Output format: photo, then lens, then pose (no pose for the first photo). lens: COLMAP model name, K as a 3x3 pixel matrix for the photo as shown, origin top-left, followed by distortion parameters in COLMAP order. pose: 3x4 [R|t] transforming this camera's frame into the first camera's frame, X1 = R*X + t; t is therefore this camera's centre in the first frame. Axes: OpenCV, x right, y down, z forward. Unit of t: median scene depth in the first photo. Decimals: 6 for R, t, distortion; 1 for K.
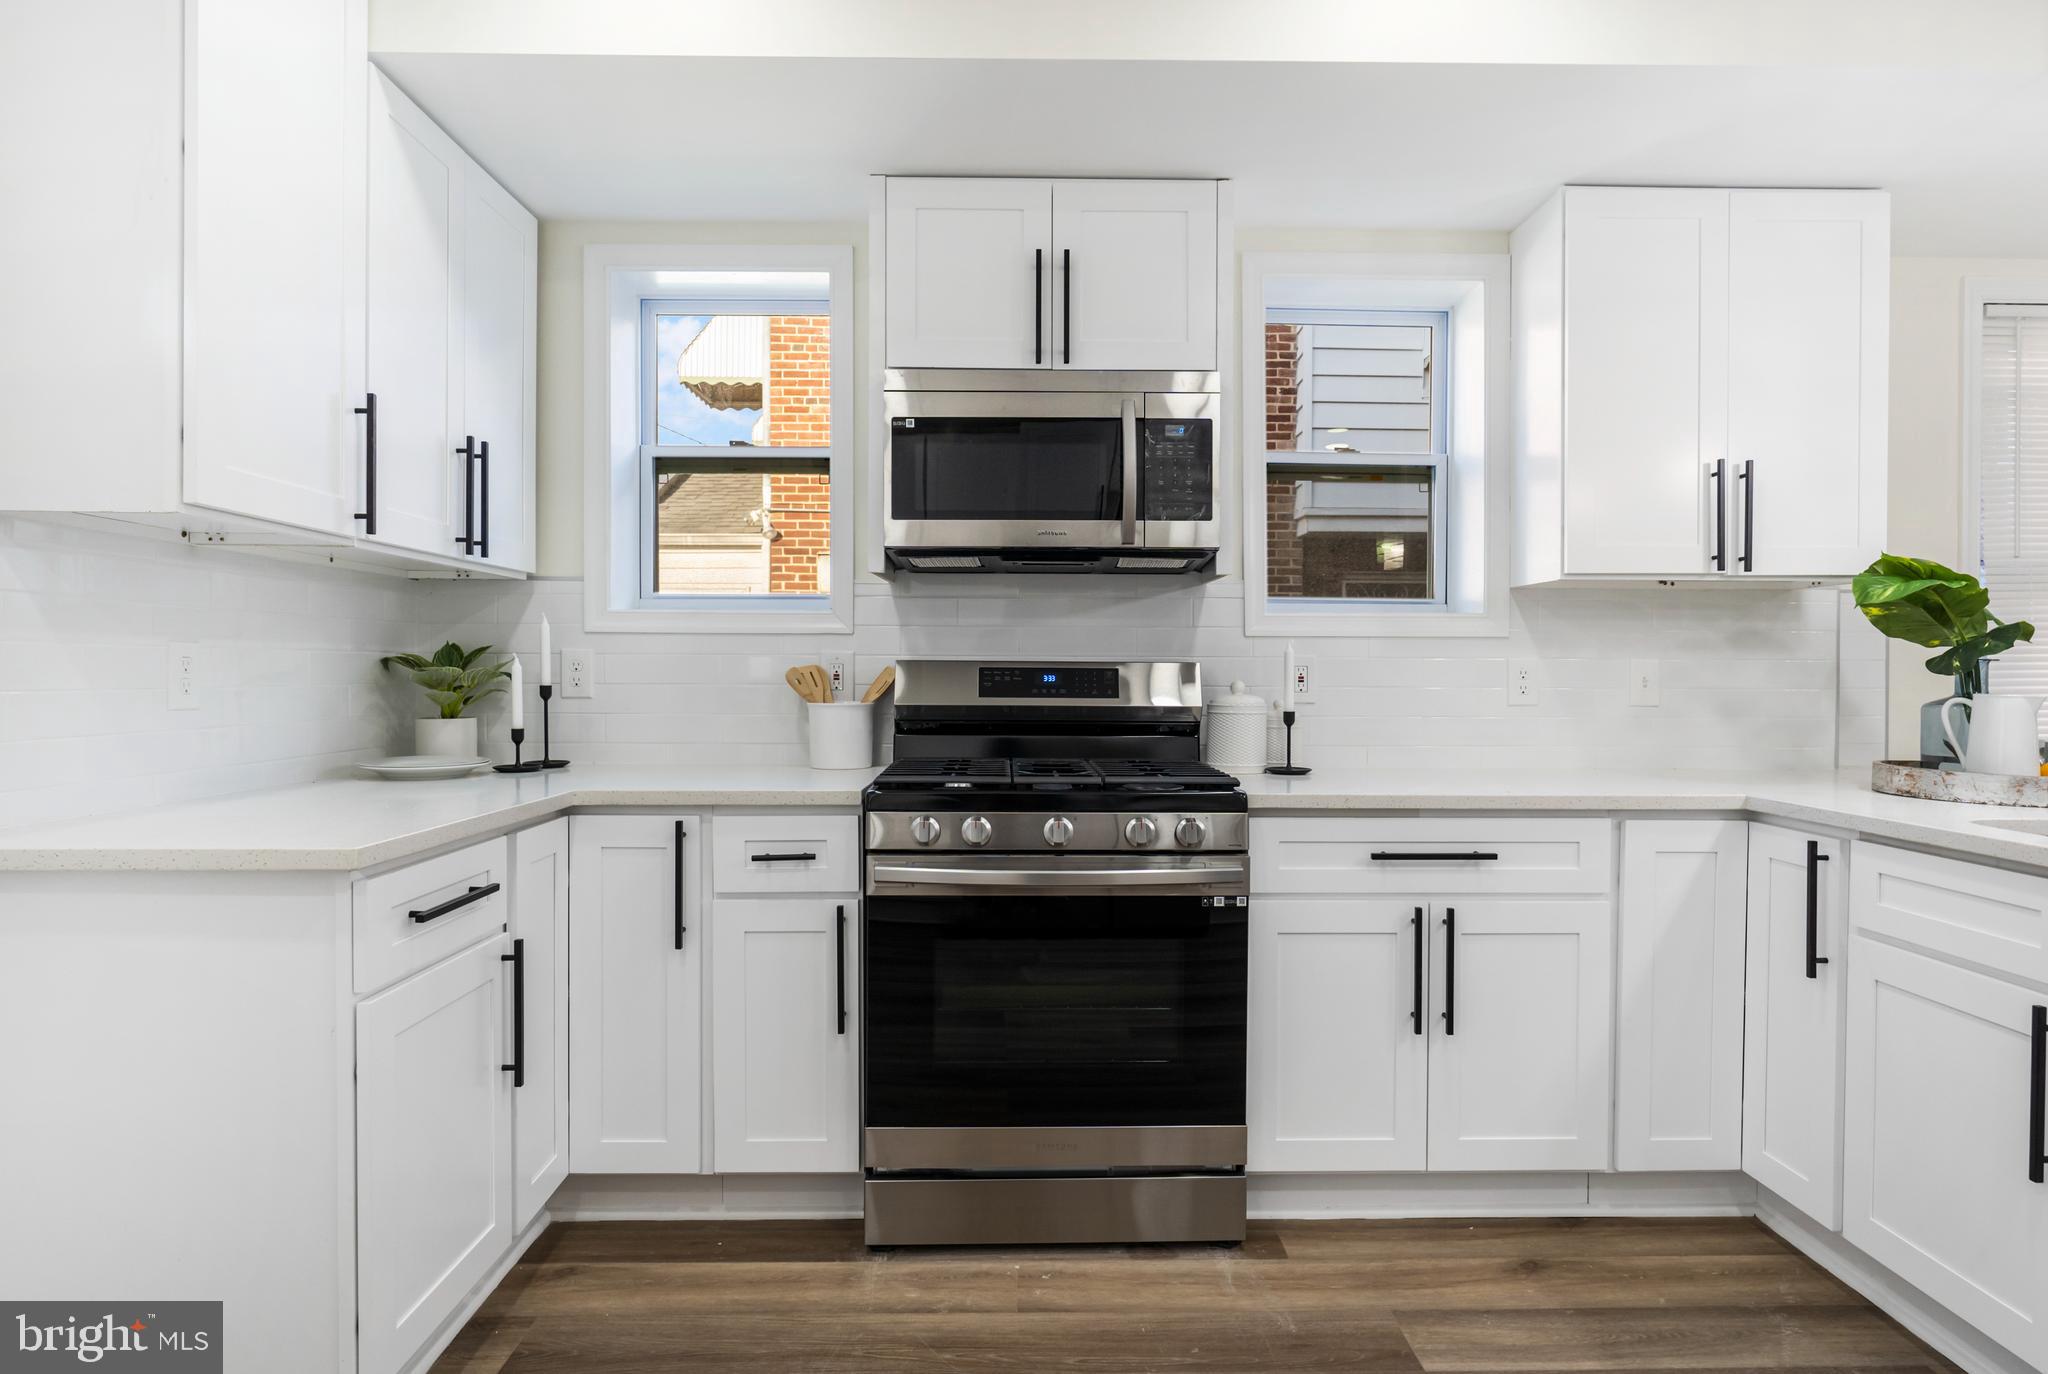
lens RADIAL K [[1146.4, 0, 1053.0], [0, 1146.4, 684.3], [0, 0, 1]] dist [-0.001278, -0.000372]
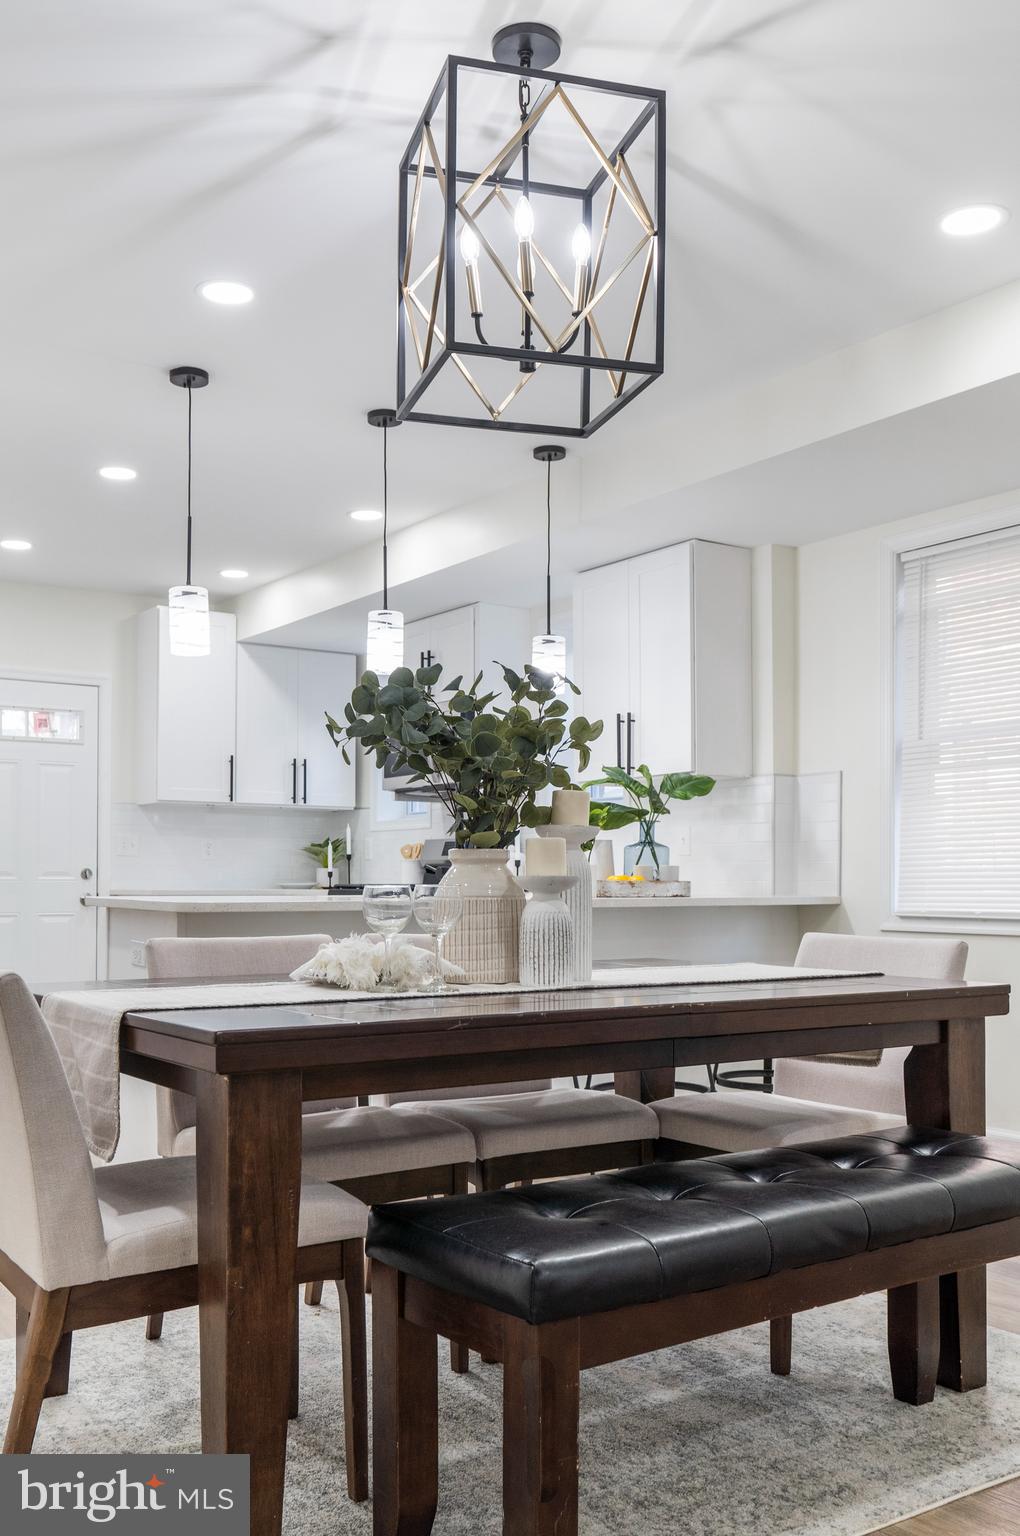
lens RADIAL K [[1424.3, 0, 504.5], [0, 1424.3, 849.3], [0, 0, 1]] dist [-0.002191, 0.007006]
pose [[0.544989, -0.022909, -0.838130, 2.392705], [-0.007662, 0.999449, -0.032300, 0.090258], [0.838408, 0.024025, 0.544513, -0.358711]]
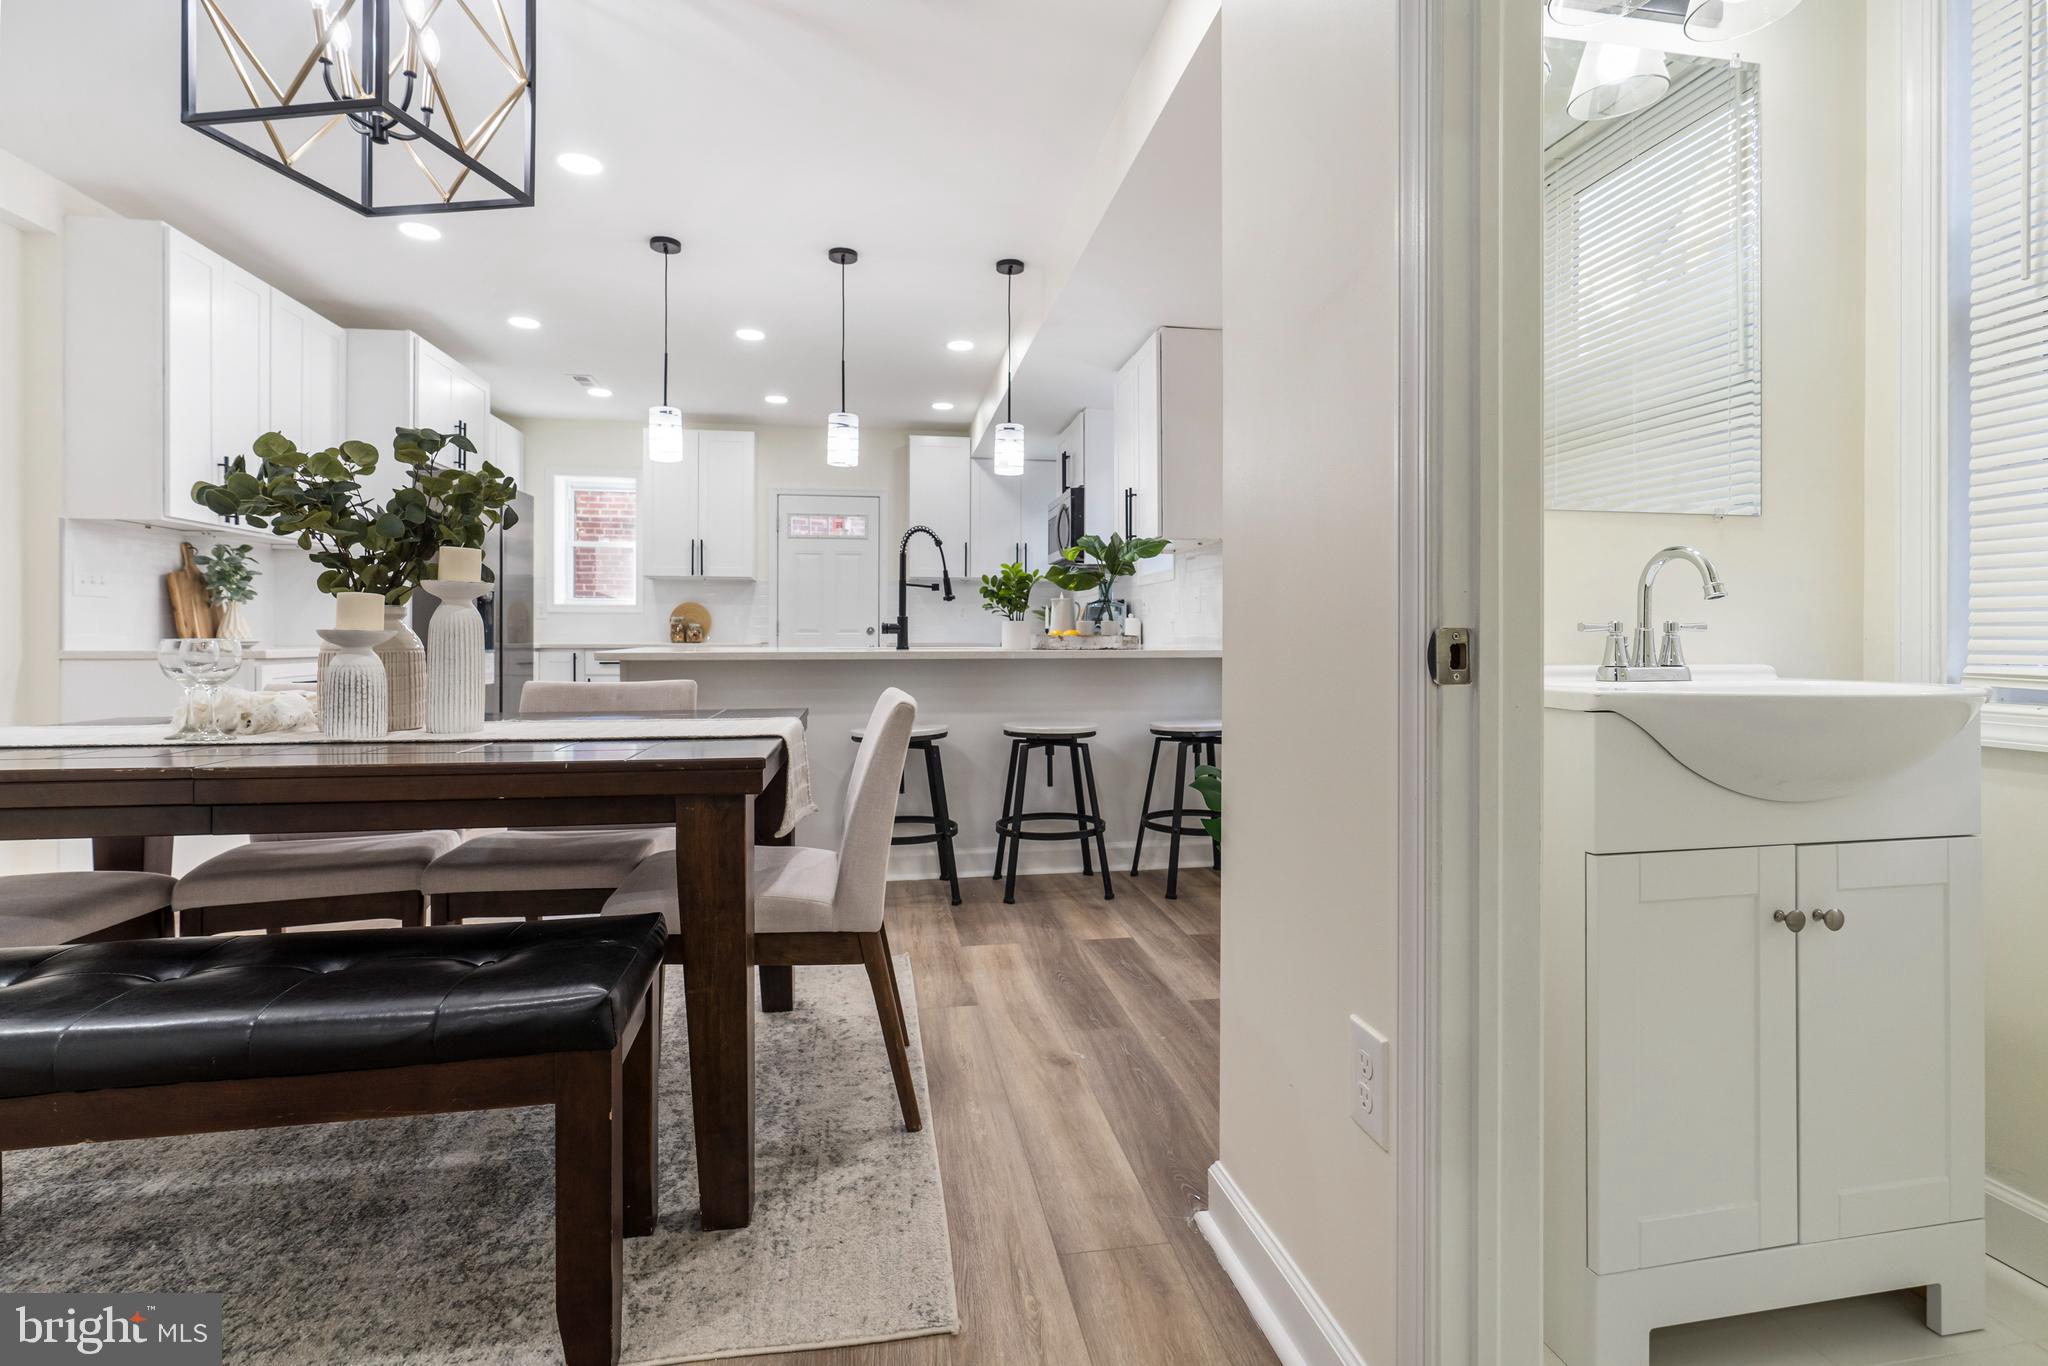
lens RADIAL K [[971.5, 0, 1032.7], [0, 971.5, 633.9], [0, 0, 1]] dist [-0.002164, -0.000274]
pose [[0.149201, -0.006234, -0.988787, 2.330783], [-0.010076, 0.999919, -0.007825, 0.078996], [0.988756, 0.011130, 0.149126, 0.582393]]
